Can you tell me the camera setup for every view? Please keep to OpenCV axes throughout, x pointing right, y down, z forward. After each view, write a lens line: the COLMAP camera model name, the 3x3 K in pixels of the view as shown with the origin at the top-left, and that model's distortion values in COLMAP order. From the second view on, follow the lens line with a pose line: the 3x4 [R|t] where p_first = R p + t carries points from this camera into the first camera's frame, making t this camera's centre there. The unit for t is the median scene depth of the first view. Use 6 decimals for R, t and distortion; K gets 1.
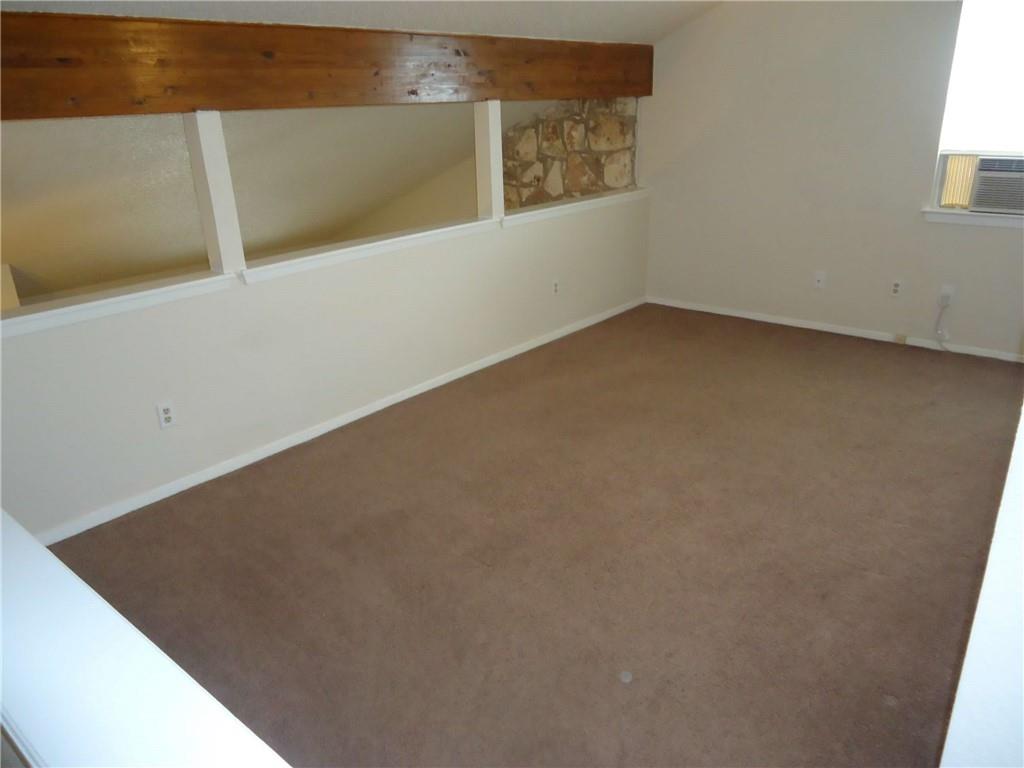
lens RADIAL K [[751.8, 0, 512.0], [0, 751.8, 384.0], [0, 0, 1]] dist [0.003052, -0.006167]
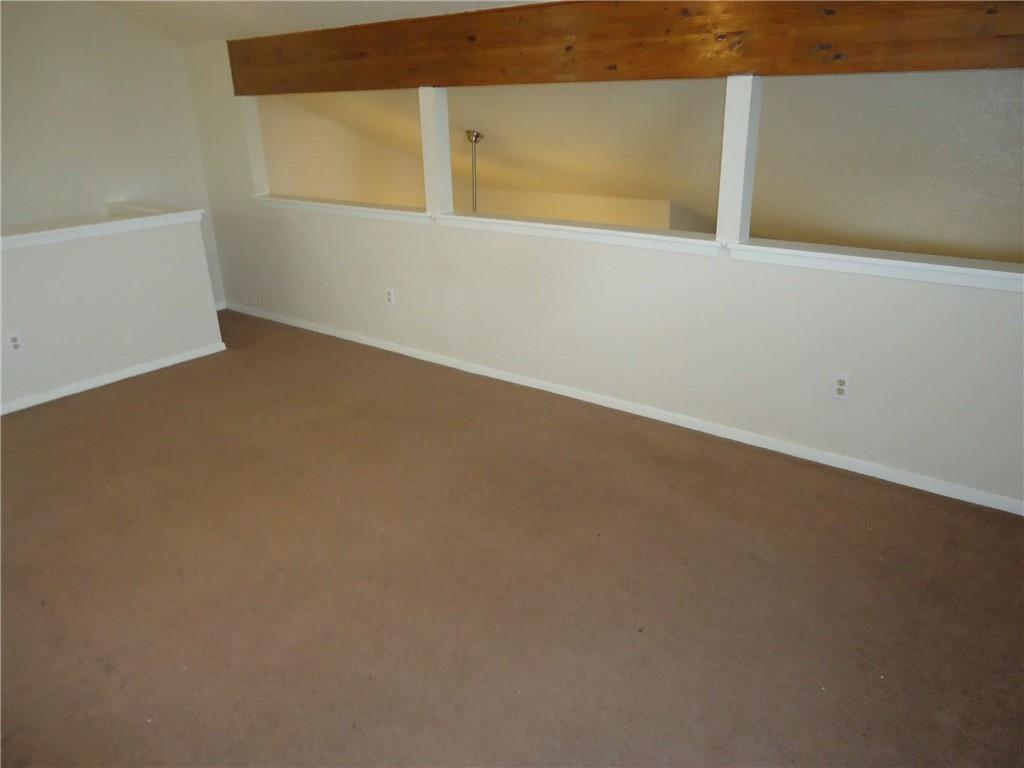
lens RADIAL K [[759.1, 0, 512.5], [0, 759.1, 362.8], [0, 0, 1]] dist [0.006125, 0.001592]
pose [[0.042295, 0.374335, -0.926329, 0.885487], [-0.322414, 0.882669, 0.341971, -0.393137], [0.945653, 0.284197, 0.158023, 0.956474]]
